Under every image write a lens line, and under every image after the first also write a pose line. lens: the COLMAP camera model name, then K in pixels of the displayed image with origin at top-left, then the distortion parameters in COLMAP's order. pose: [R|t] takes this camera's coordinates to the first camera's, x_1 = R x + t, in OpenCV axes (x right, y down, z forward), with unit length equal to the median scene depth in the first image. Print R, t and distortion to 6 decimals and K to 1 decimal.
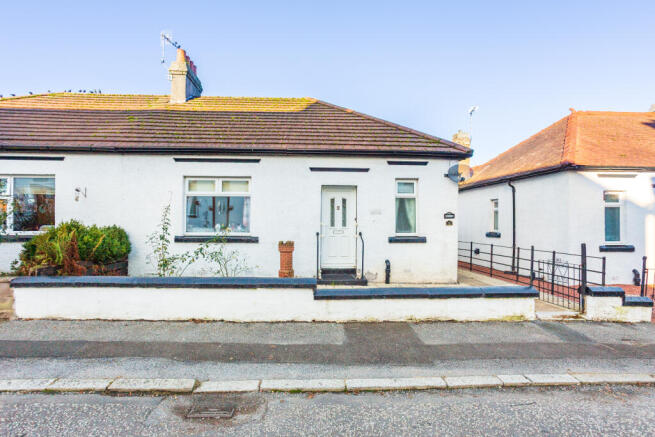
lens RADIAL K [[326.0, 0, 327.5], [0, 326.0, 218.5], [0, 0, 1]] dist [-0.051513, 0.031897]
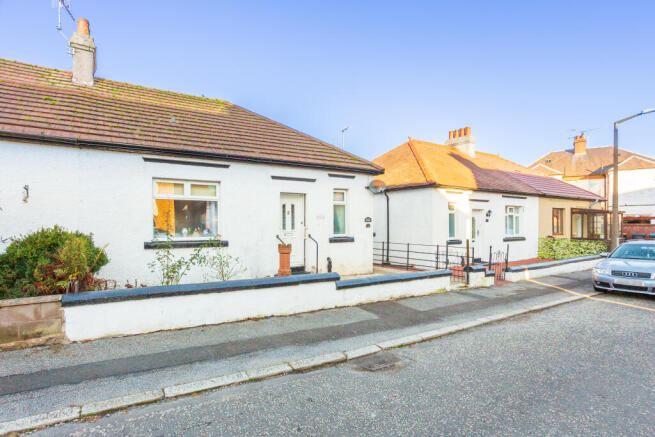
lens RADIAL K [[326.0, 0, 327.5], [0, 326.0, 218.5], [0, 0, 1]] dist [-0.051513, 0.031897]
pose [[0.883100, 0.003283, 0.469174, -0.441628], [-0.001951, 0.999993, -0.003324, -0.011430], [-0.469181, 0.002020, 0.883100, -0.050660]]
